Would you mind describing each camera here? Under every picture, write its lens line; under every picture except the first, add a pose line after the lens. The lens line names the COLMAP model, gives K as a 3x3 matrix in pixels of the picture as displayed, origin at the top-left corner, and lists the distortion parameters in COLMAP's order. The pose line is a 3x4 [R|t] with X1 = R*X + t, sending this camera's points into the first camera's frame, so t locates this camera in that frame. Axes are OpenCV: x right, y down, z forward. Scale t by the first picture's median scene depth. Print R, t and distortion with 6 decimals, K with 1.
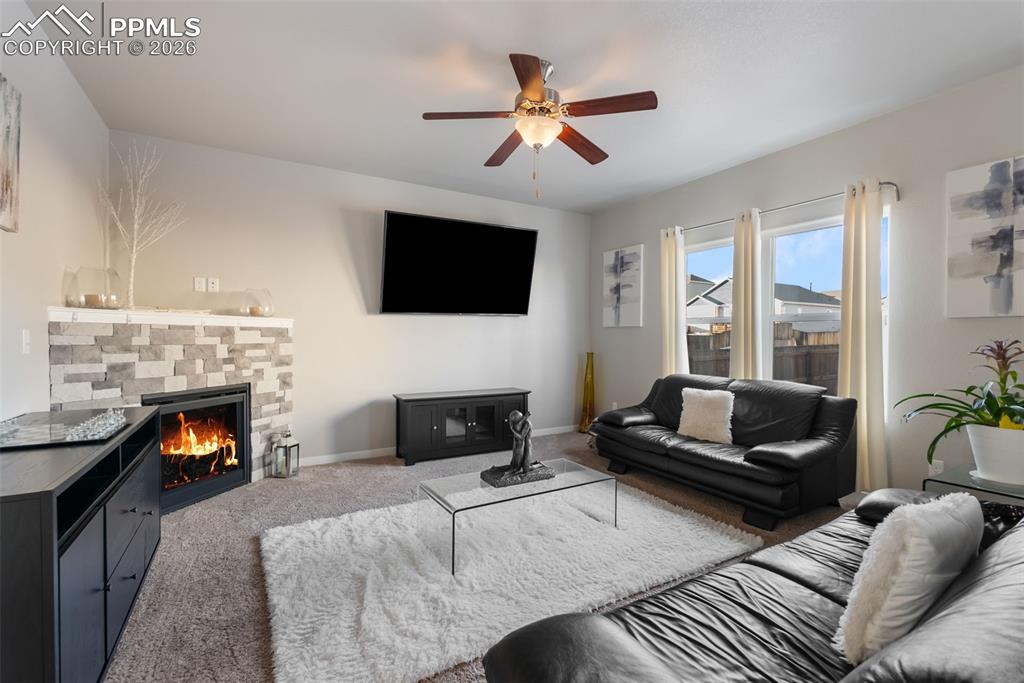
lens RADIAL K [[456.0, 0, 514.9], [0, 456.0, 350.6], [0, 0, 1]] dist [-0.002325, -0.000735]
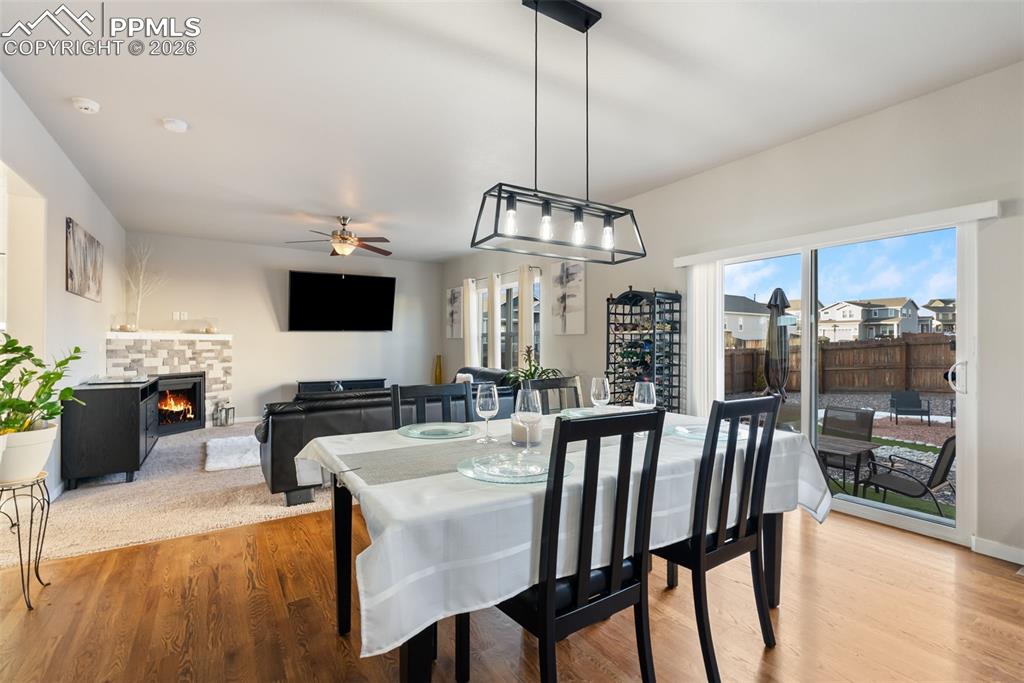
lens RADIAL K [[456.0, 0, 514.9], [0, 456.0, 350.6], [0, 0, 1]] dist [-0.002325, -0.000735]
pose [[0.998919, -0.004138, 0.046290, 0.529068], [0.004971, 0.999827, -0.017915, 0.026632], [-0.046207, 0.018125, 0.998767, -0.807534]]
